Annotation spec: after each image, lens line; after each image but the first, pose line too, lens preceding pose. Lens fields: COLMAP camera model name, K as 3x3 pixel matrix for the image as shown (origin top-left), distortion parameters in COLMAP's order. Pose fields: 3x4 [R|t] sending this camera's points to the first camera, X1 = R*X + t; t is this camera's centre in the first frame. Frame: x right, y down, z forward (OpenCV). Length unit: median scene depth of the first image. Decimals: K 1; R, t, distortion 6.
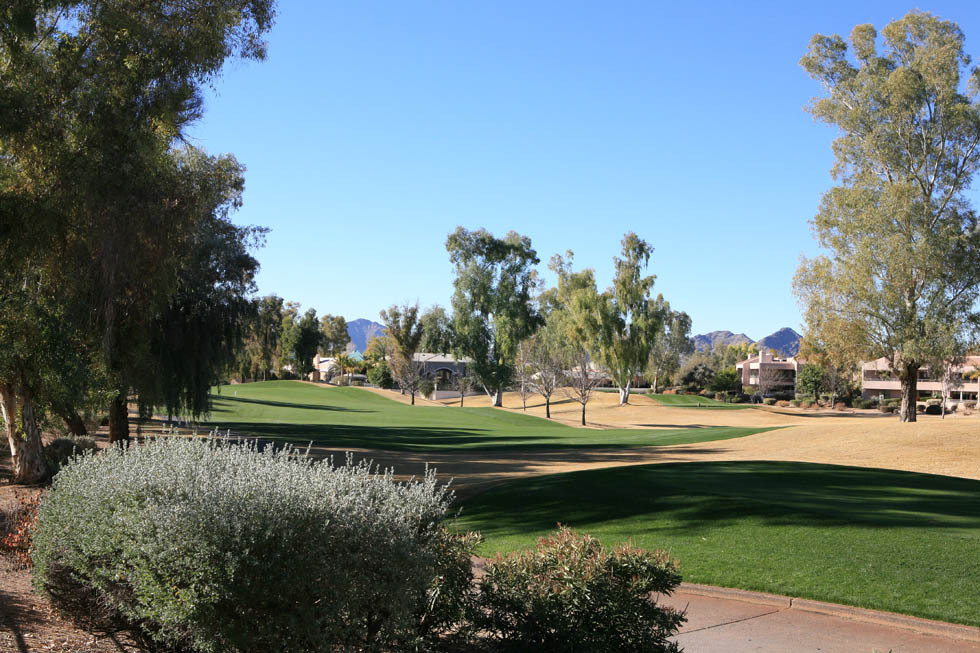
lens RADIAL K [[1093.3, 0, 490.0], [0, 1093.3, 326.5], [0, 0, 1]] dist [0.002119, 0.040163]
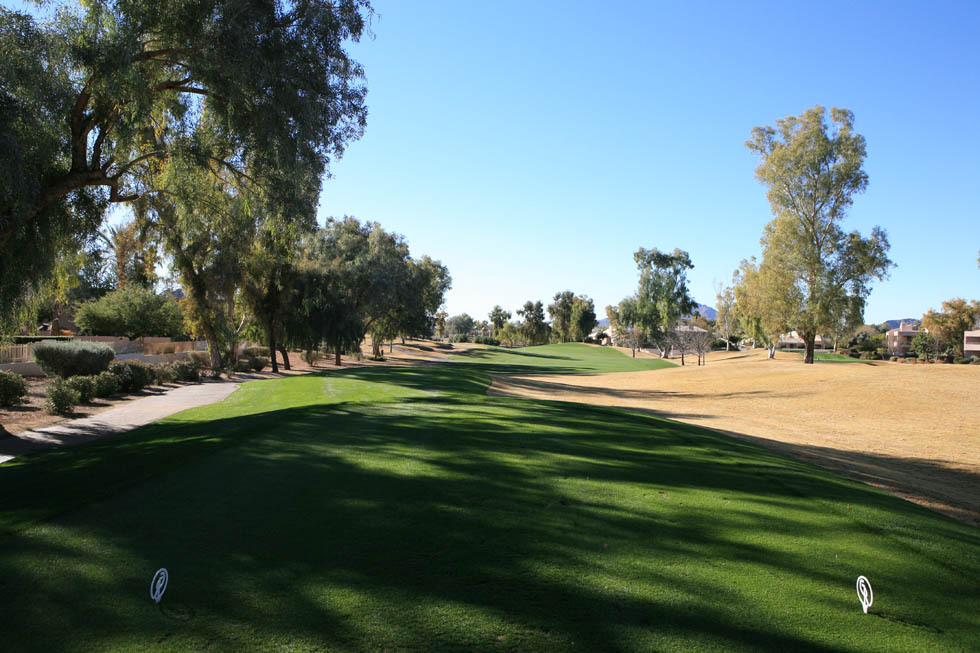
lens RADIAL K [[738.8, 0, 490.0], [0, 738.8, 326.5], [0, 0, 1]] dist [-0.054807, -0.000994]
pose [[0.906237, -0.003079, -0.422760, 0.230219], [0.013002, 0.999703, 0.020590, 0.001052], [0.422571, -0.024156, 0.906008, -0.088730]]
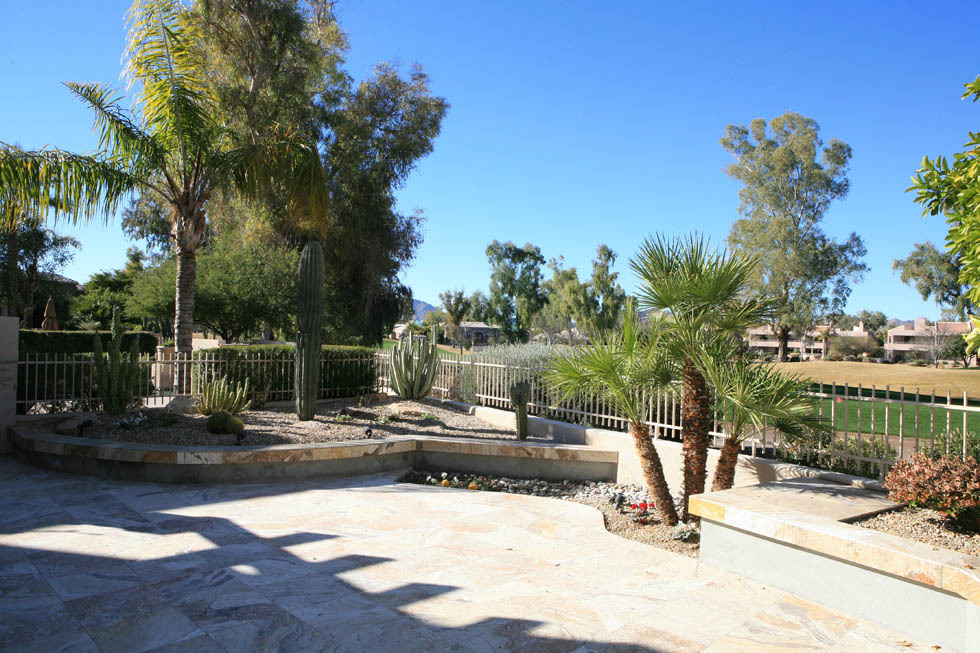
lens RADIAL K [[738.8, 0, 490.0], [0, 738.8, 326.5], [0, 0, 1]] dist [-0.054807, -0.000994]
pose [[0.999957, 0.006876, -0.006189, -0.027156], [-0.006694, 0.999554, 0.029107, 0.001227], [0.006386, -0.029065, 0.999557, -0.052203]]
